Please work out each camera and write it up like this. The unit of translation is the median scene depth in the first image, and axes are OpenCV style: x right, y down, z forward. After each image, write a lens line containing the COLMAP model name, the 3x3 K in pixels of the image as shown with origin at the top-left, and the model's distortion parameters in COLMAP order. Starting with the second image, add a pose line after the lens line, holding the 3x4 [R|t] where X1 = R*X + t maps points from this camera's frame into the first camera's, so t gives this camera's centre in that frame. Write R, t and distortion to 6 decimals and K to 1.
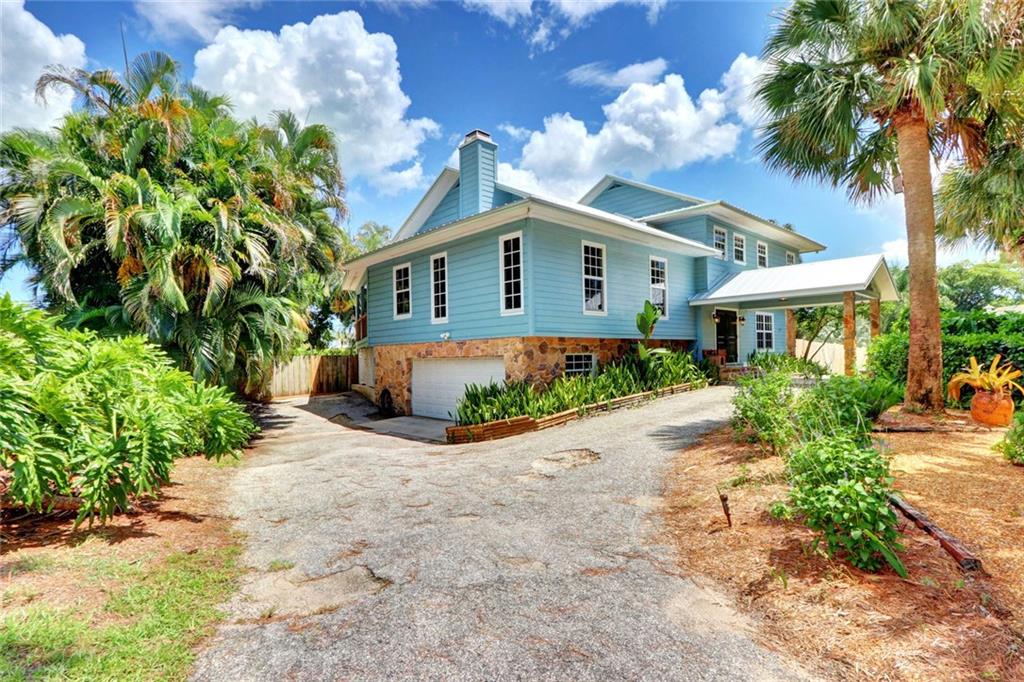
lens RADIAL K [[484.5, 0, 510.6], [0, 484.5, 356.8], [0, 0, 1]] dist [-0.058642, -0.000288]
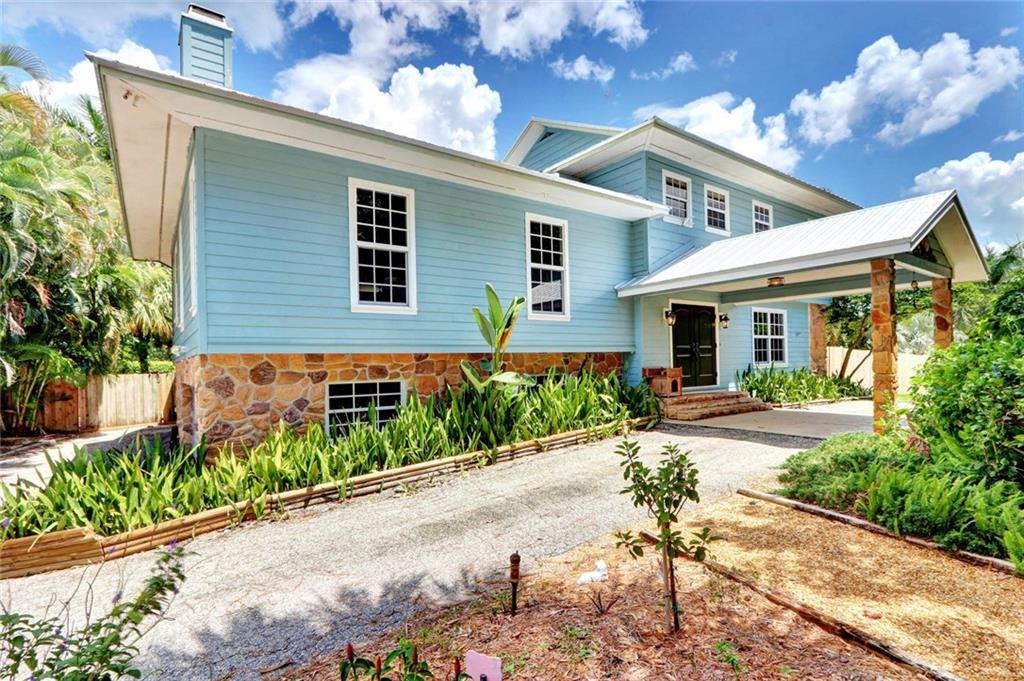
lens RADIAL K [[494.4, 0, 512.9], [0, 494.4, 355.9], [0, 0, 1]] dist [-0.034073, 0.000556]
pose [[0.995642, -0.002124, -0.093232, 0.293852], [0.001093, 0.999938, -0.011099, -0.023307], [0.093250, 0.010948, 0.995583, 0.345881]]
